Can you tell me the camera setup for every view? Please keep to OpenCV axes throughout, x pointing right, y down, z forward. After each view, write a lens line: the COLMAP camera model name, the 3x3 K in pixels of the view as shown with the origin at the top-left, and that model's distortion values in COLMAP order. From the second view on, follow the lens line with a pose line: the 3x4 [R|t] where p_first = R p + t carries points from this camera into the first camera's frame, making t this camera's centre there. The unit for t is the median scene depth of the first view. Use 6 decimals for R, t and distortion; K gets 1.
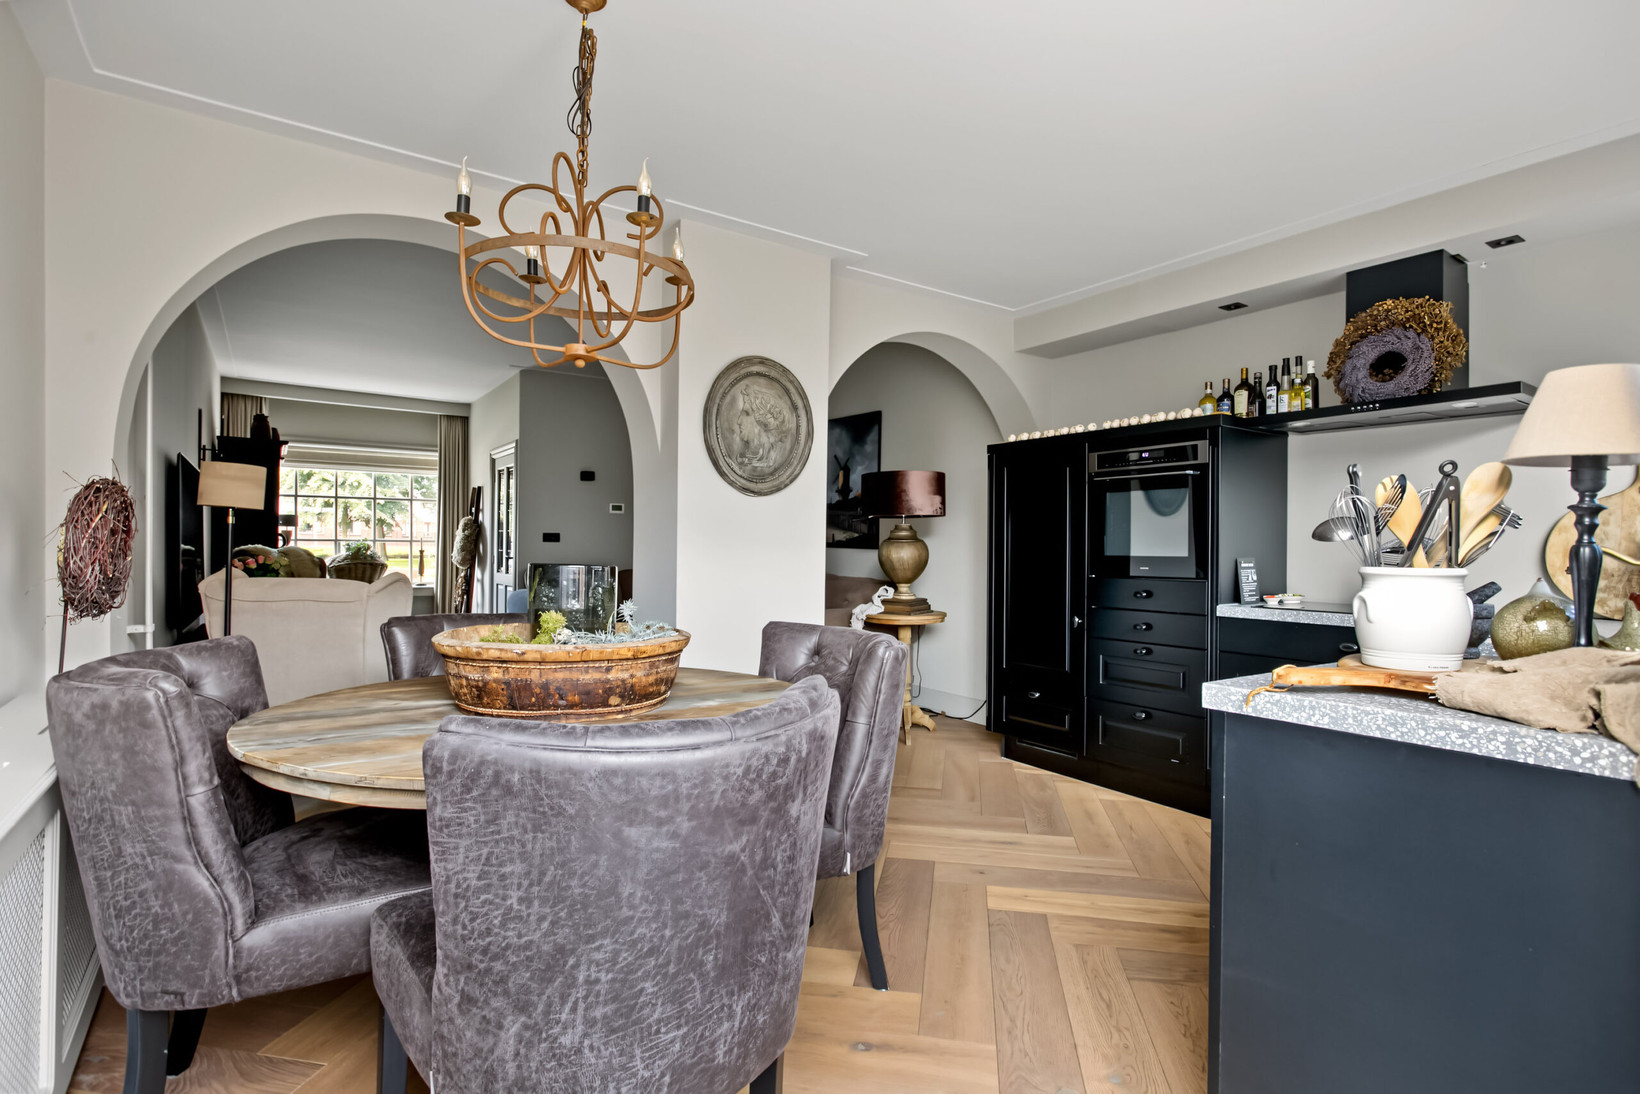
lens RADIAL K [[789.8, 0, 820.0], [0, 789.8, 547.0], [0, 0, 1]] dist [0.002153, 0.000577]
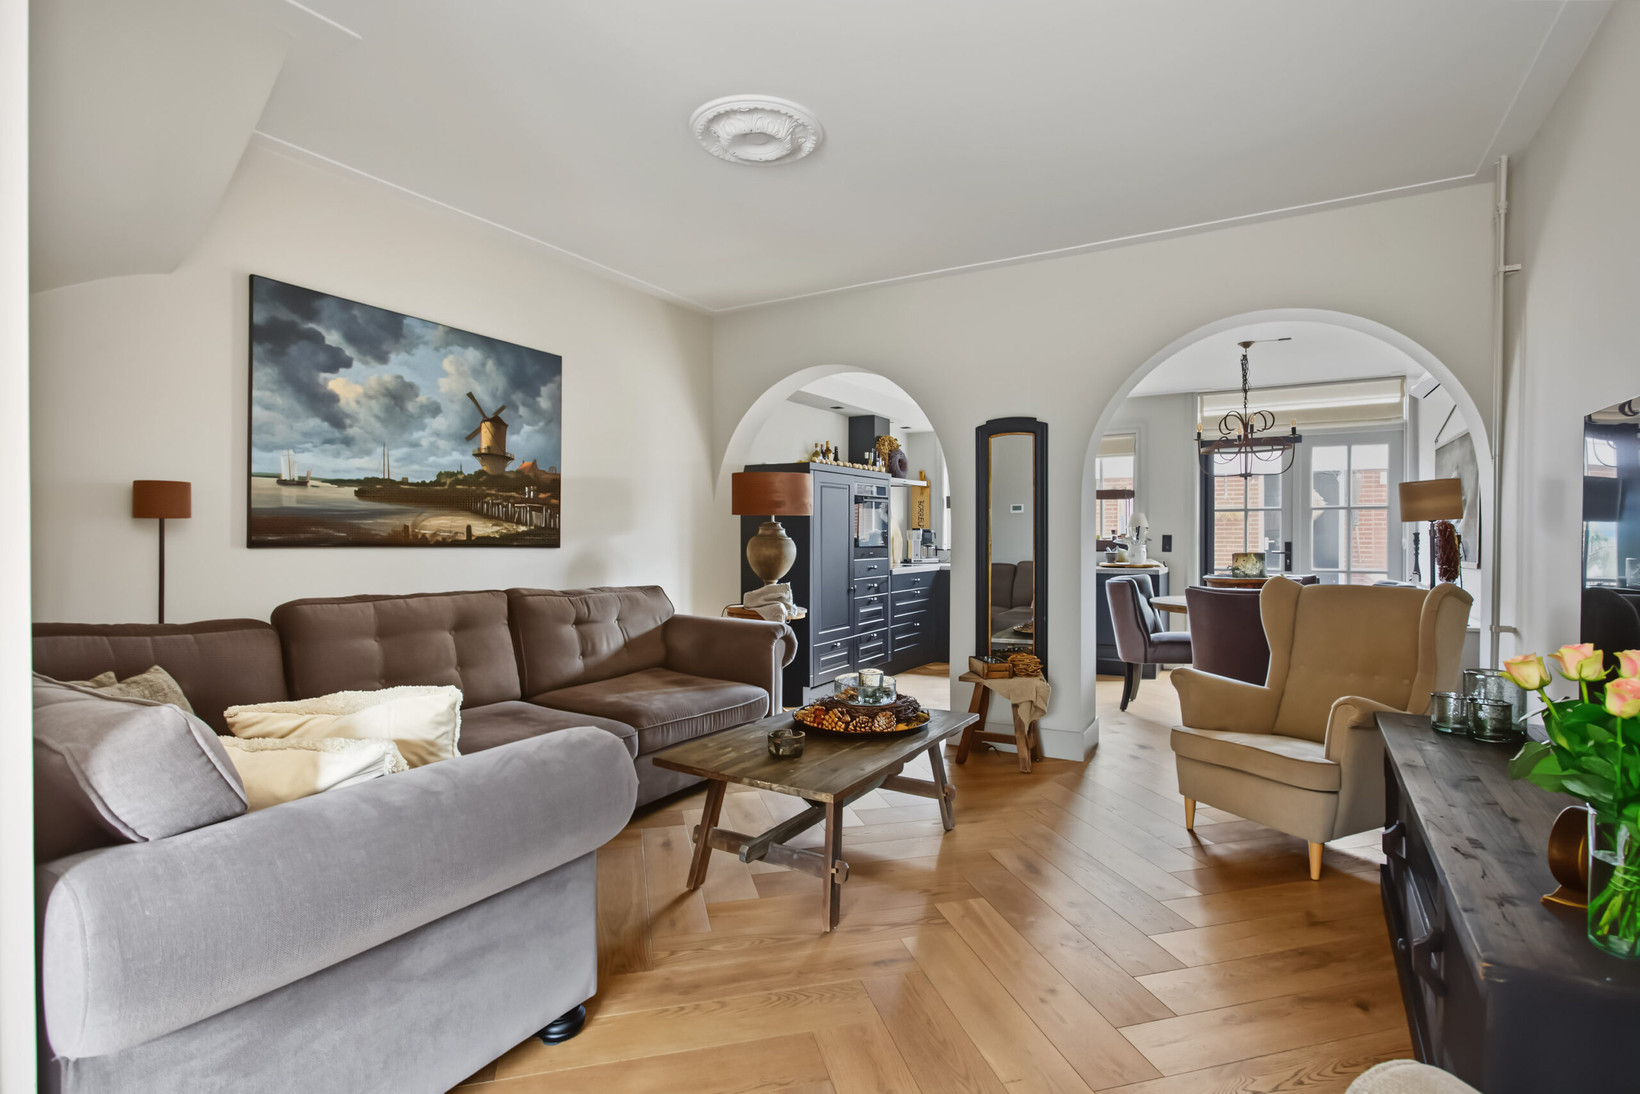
lens RADIAL K [[791.6, 0, 825.0], [0, 791.6, 541.4], [0, 0, 1]] dist [-0.005024, 0.001545]
pose [[-0.419945, -0.017942, 0.907372, -0.513502], [-0.002000, 0.999820, 0.018845, -0.013704], [-0.907547, 0.006099, -0.419905, 0.818860]]
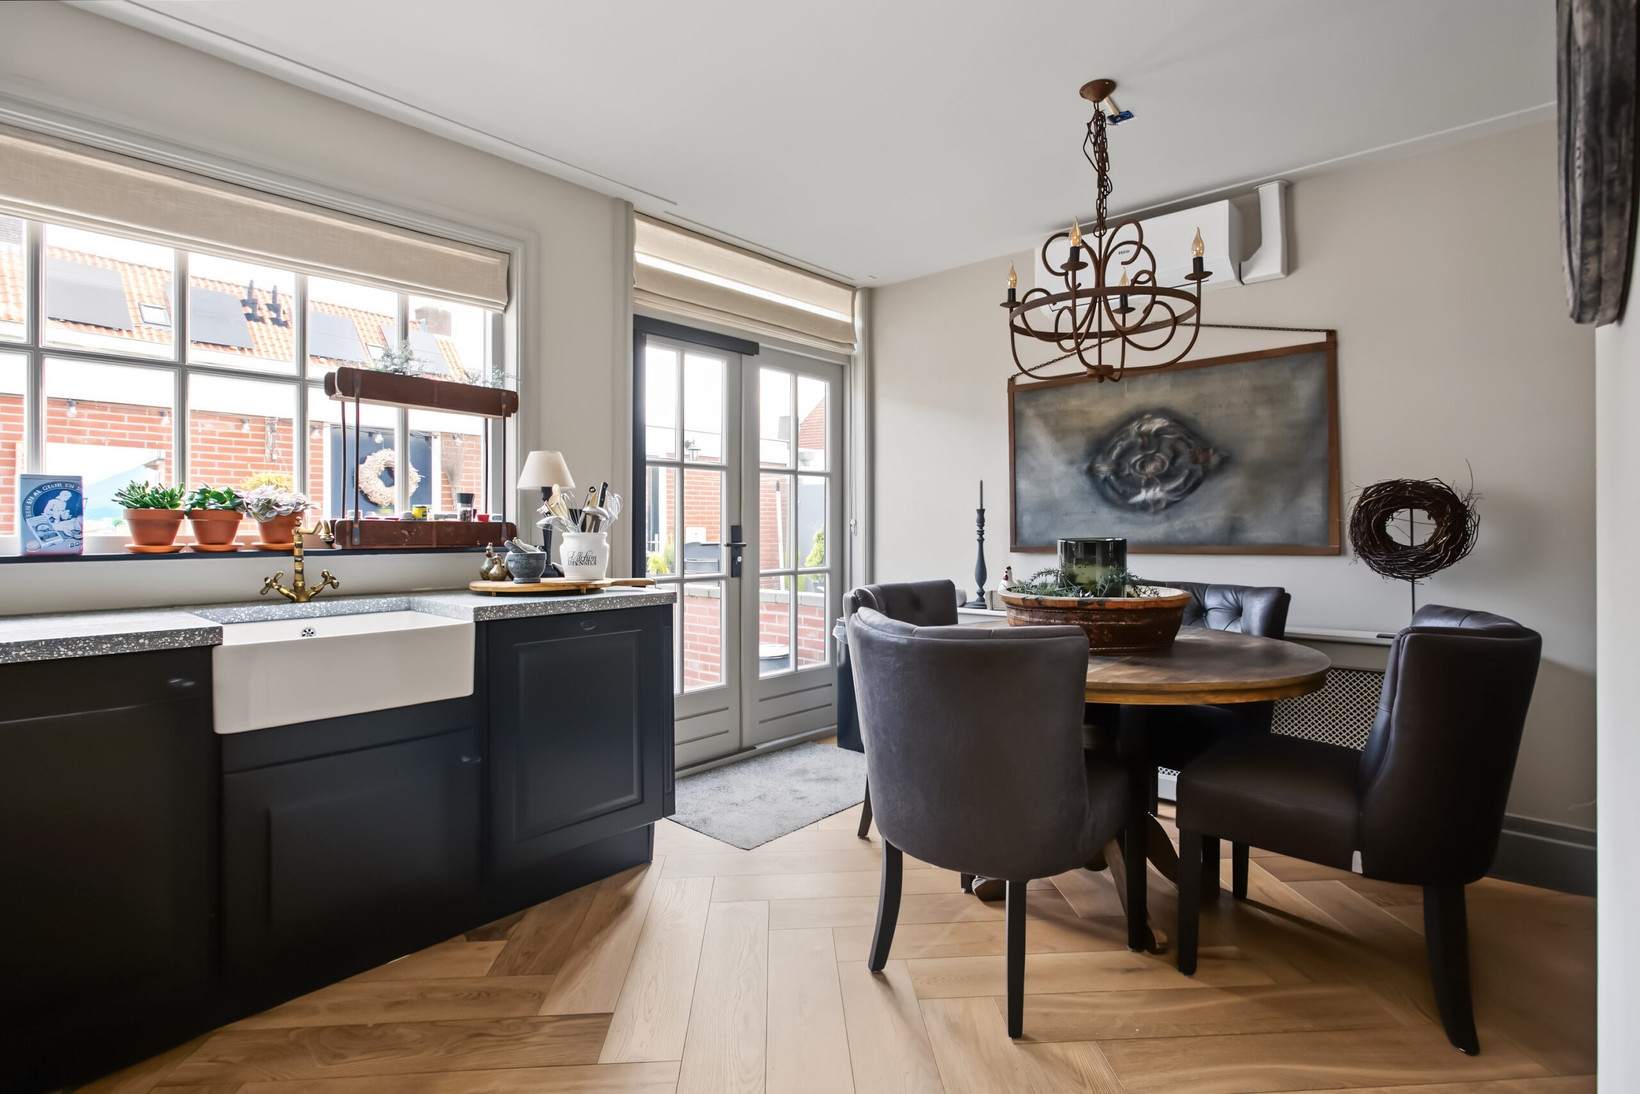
lens RADIAL K [[786.1, 0, 817.2], [0, 786.1, 523.3], [0, 0, 1]] dist [0.000235, 0.000284]
pose [[-0.972835, -0.010323, -0.231271, 0.093544], [-0.009124, 0.999939, -0.006251, 0.002872], [0.231322, -0.003972, -0.972869, 0.499546]]
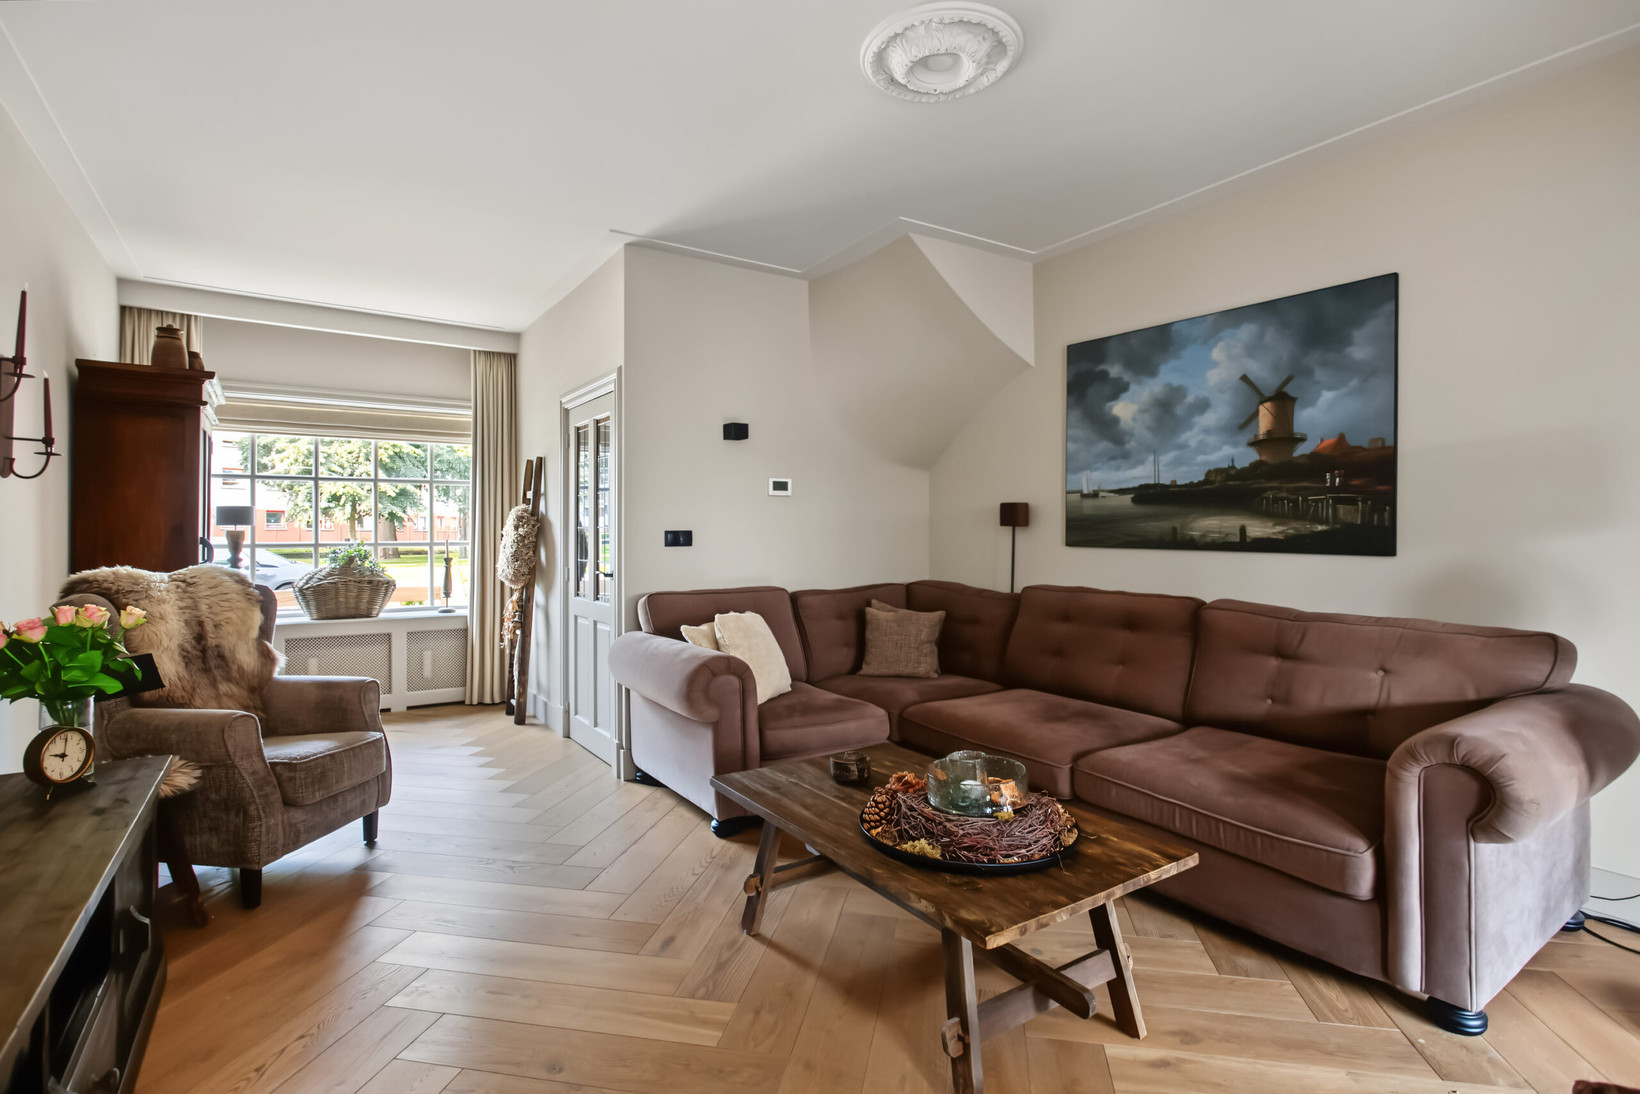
lens RADIAL K [[791.6, 0, 825.0], [0, 791.6, 541.4], [0, 0, 1]] dist [-0.005024, 0.001545]
pose [[0.999909, -0.011696, -0.006762, -0.207906], [0.011714, 0.999928, 0.002538, -0.009027], [0.006732, -0.002617, 0.999974, 0.386005]]
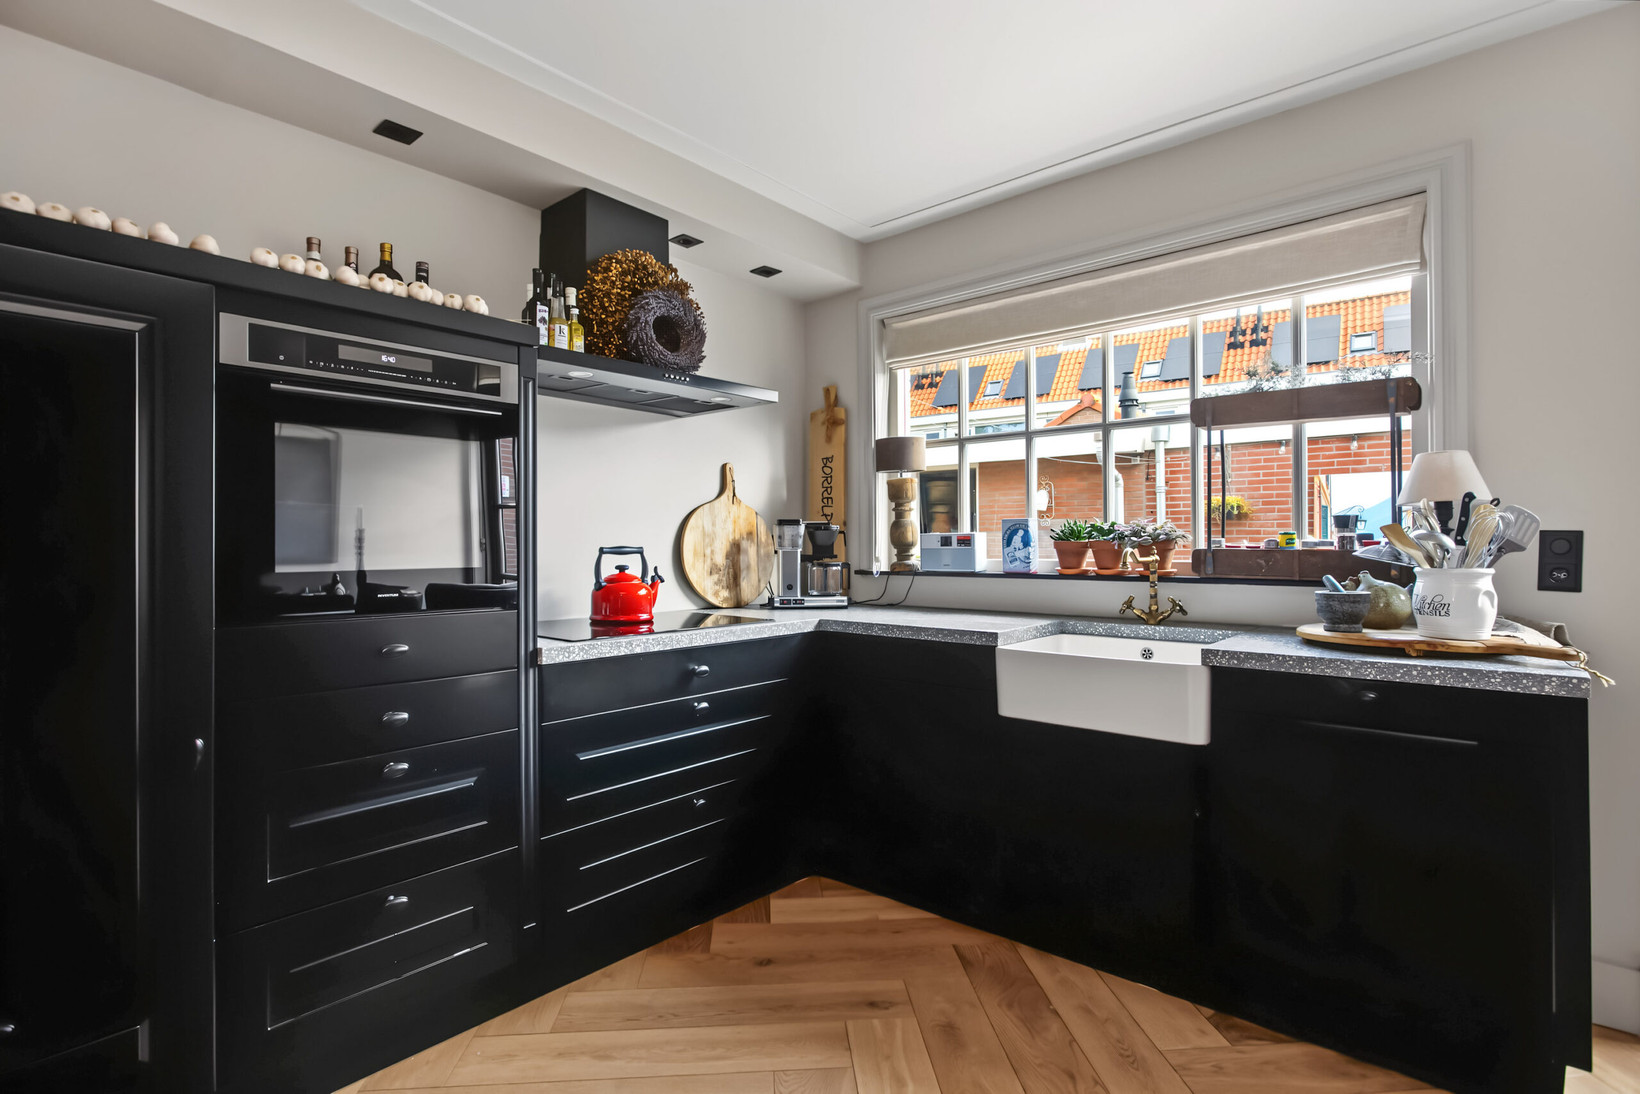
lens RADIAL K [[791.6, 0, 825.0], [0, 791.6, 541.4], [0, 0, 1]] dist [-0.005024, 0.001545]
pose [[-0.258215, -0.006095, 0.966068, -0.054513], [0.001780, 0.999975, 0.006785, -0.003718], [-0.966086, 0.003472, -0.258198, 0.388501]]
